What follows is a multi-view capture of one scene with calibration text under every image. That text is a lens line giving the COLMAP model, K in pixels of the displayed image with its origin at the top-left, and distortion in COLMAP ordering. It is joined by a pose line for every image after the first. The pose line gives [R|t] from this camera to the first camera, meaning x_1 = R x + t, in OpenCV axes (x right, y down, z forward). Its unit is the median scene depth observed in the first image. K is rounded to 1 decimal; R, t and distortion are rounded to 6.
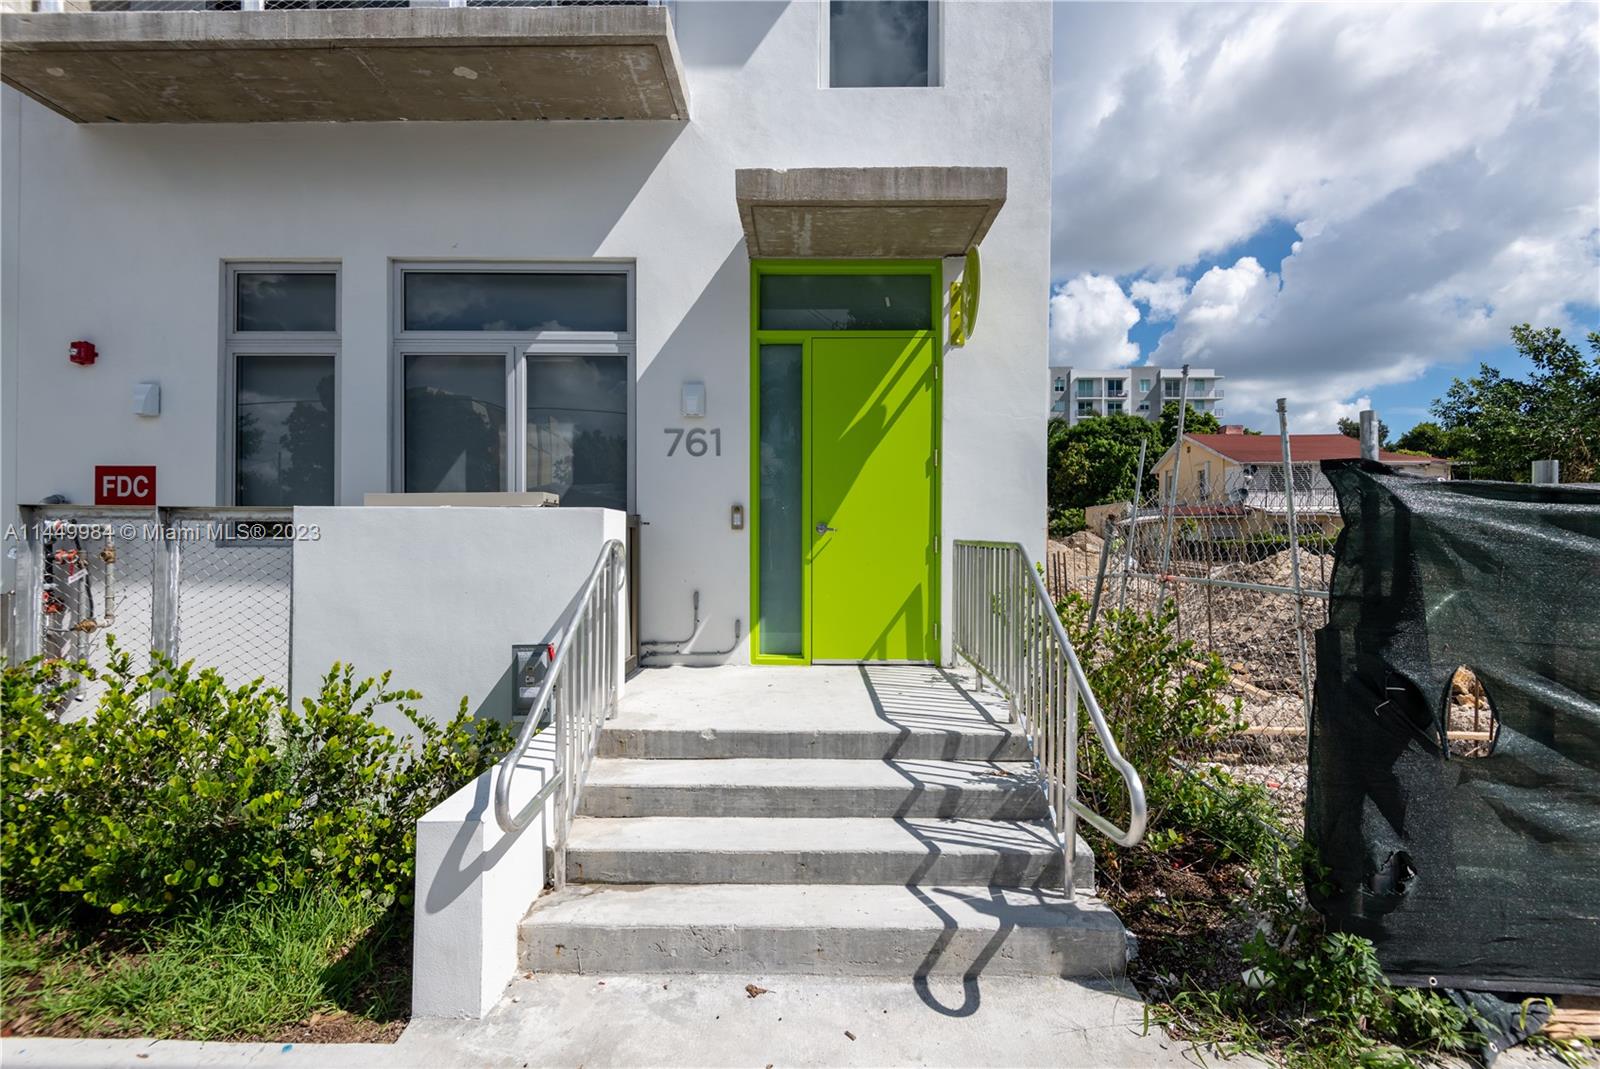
lens RADIAL K [[730.4, 0, 800.0], [0, 730.4, 534.5], [0, 0, 1]] dist [0.038073, -0.024256]
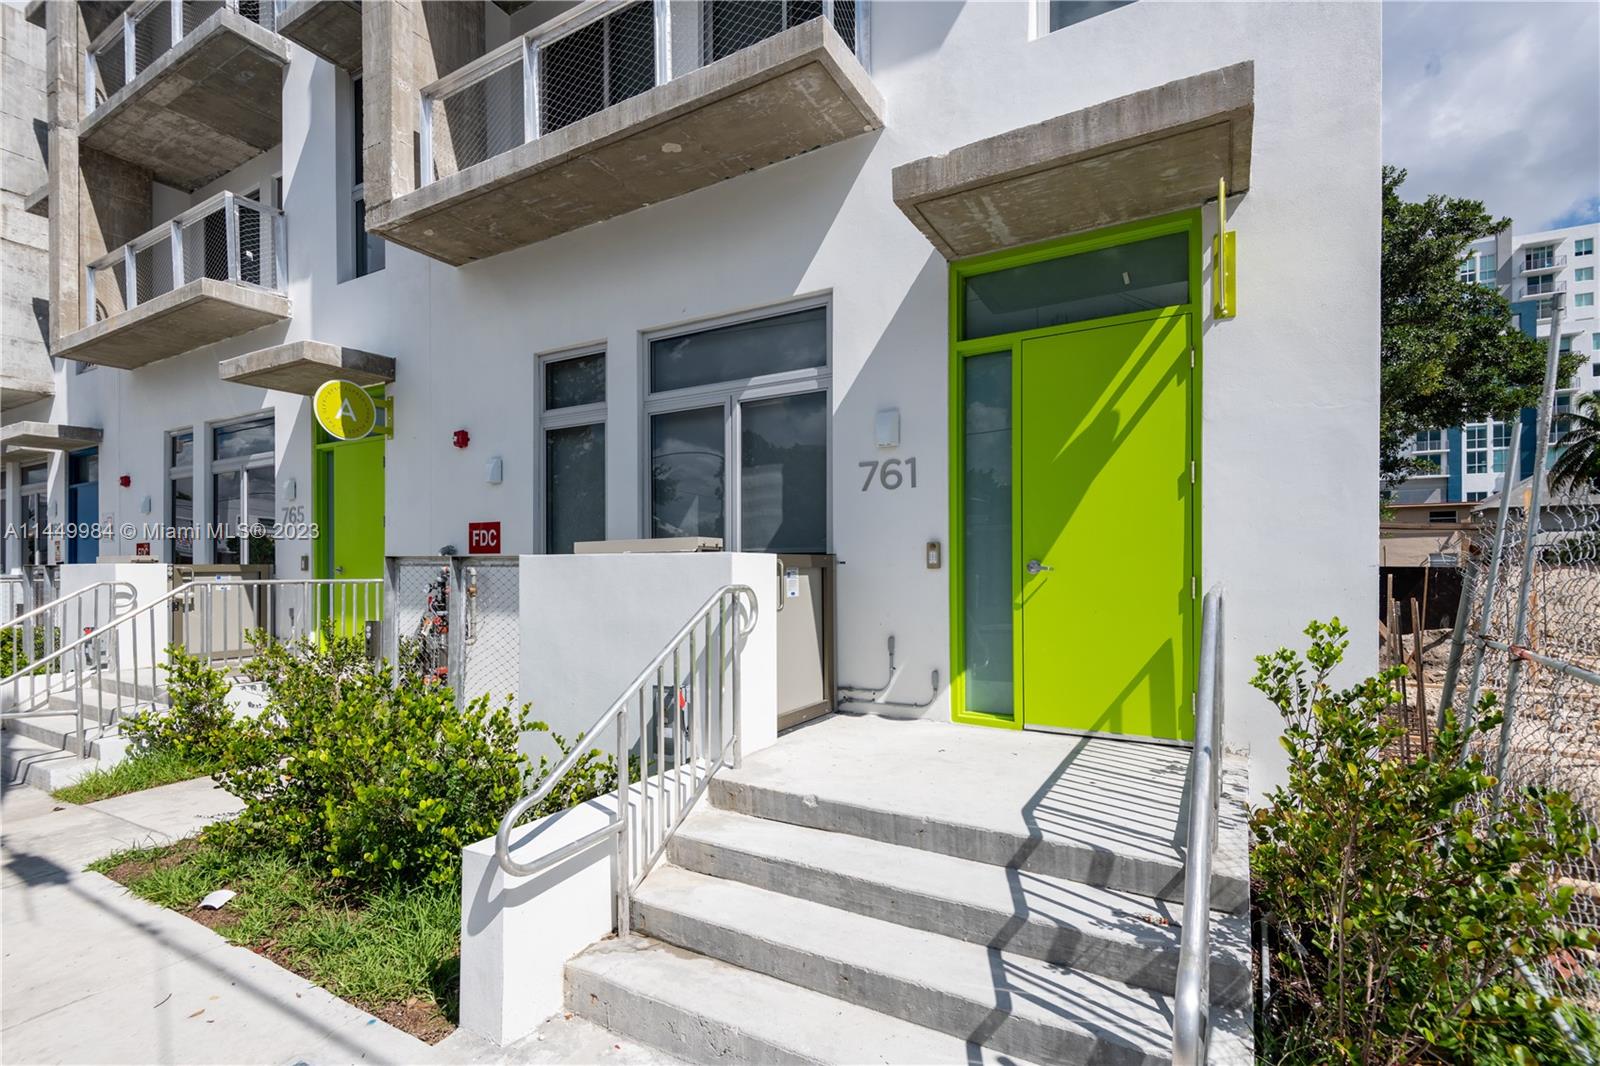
lens RADIAL K [[739.5, 0, 793.3], [0, 739.5, 561.9], [0, 0, 1]] dist [0.038721, -0.027717]
pose [[0.865466, -0.008764, -0.500890, 0.246053], [0.009485, 0.999954, -0.001108, -0.017918], [0.500877, -0.003792, 0.865510, 0.147652]]
